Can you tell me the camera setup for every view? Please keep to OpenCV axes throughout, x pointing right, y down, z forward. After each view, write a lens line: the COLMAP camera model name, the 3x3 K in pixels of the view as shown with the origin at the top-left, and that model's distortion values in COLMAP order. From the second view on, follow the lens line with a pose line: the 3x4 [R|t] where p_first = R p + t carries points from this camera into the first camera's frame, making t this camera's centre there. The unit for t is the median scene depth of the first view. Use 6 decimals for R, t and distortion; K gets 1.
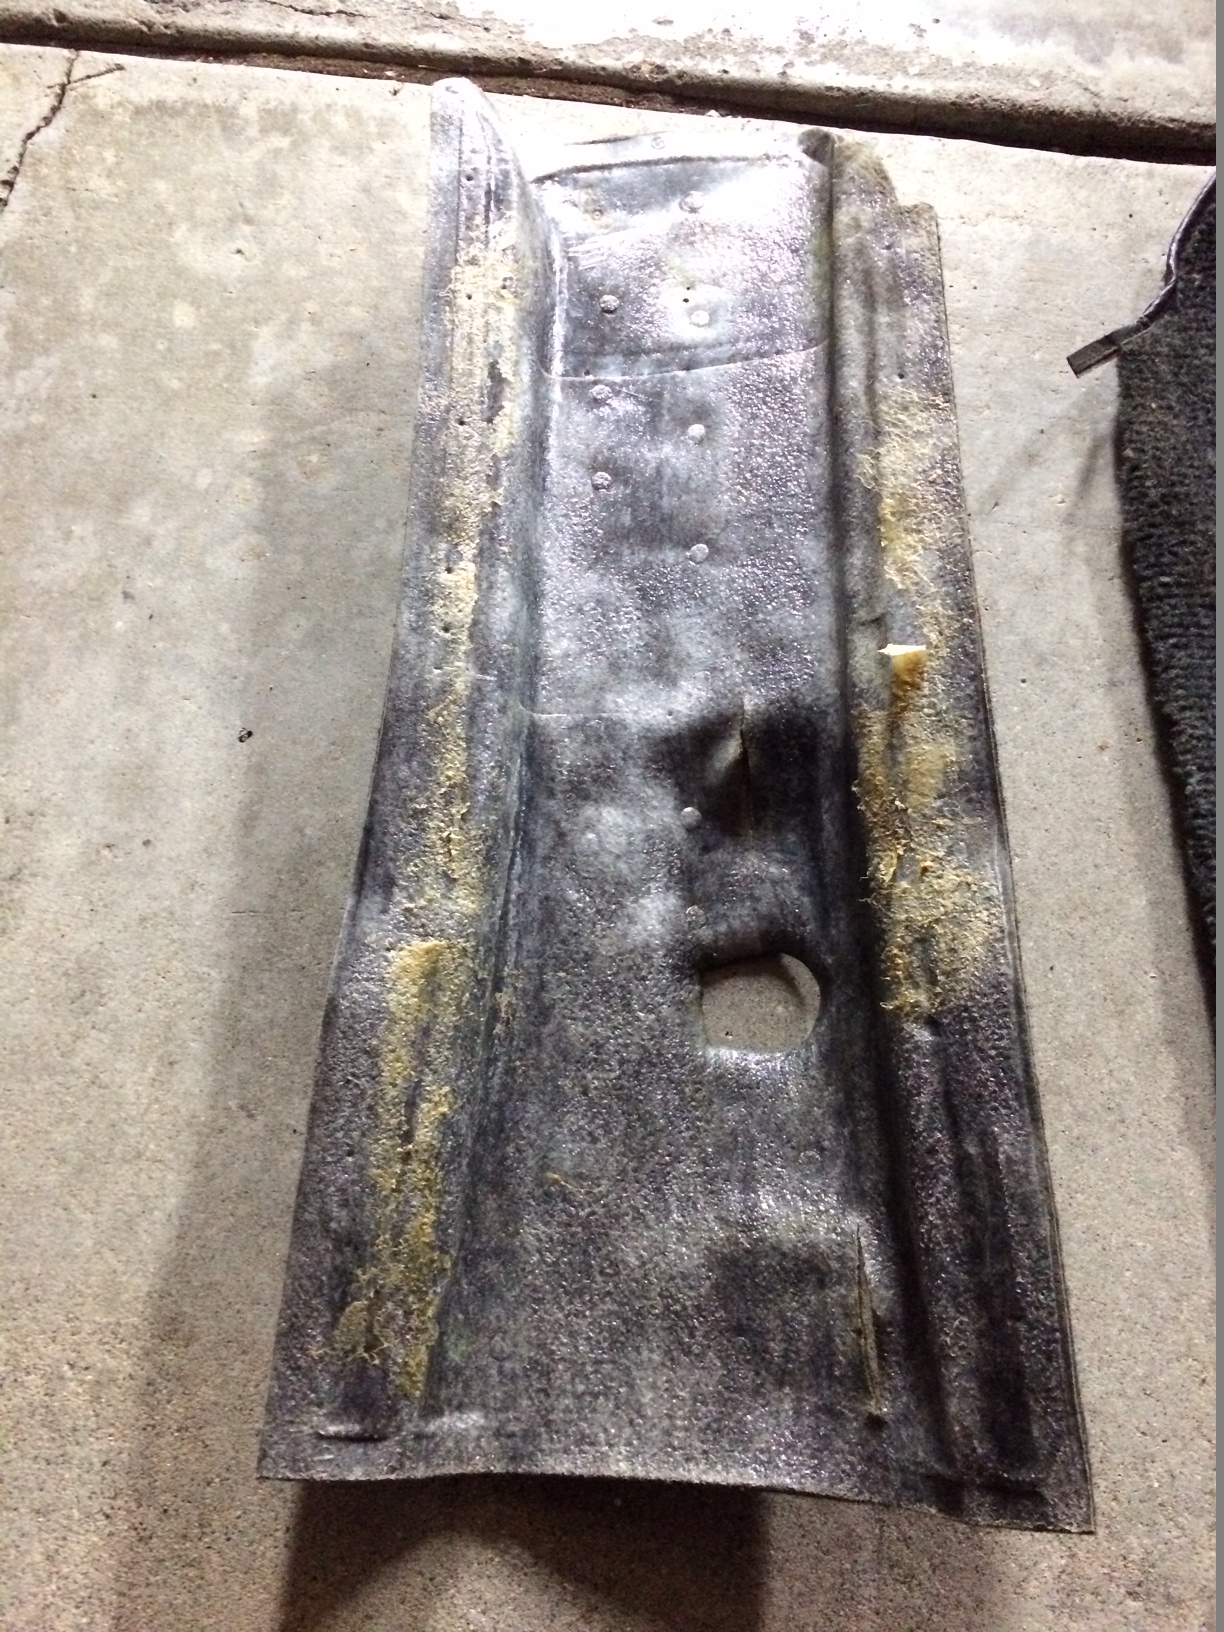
lens RADIAL K [[1427.7, 0, 612.0], [0, 1427.7, 816.0], [0, 0, 1]] dist [0.079385, -0.076834]
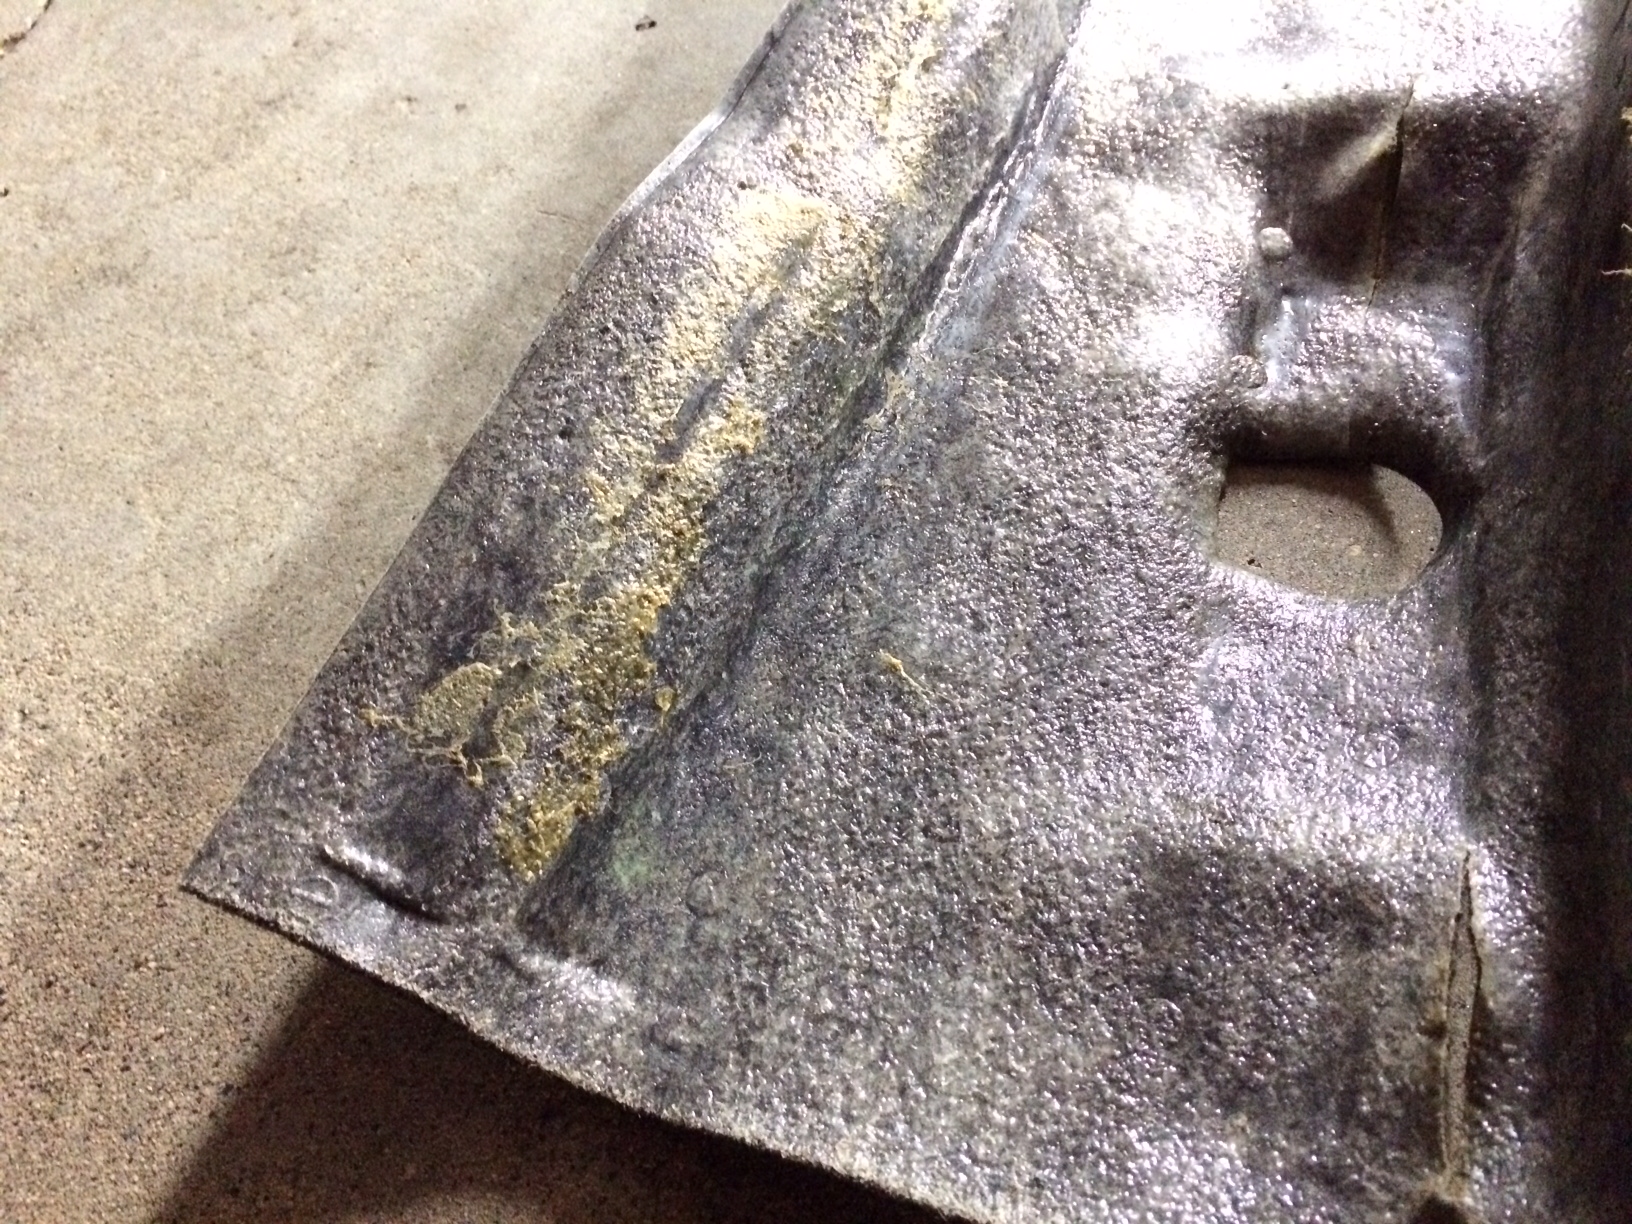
lens RADIAL K [[1427.7, 0, 816.0], [0, 1427.7, 612.0], [0, 0, 1]] dist [0.079385, -0.076834]
pose [[0.943746, 0.275499, -0.182875, 0.029795], [-0.307324, 0.934888, -0.177583, 0.357354], [0.122043, 0.223795, 0.966965, 0.473465]]
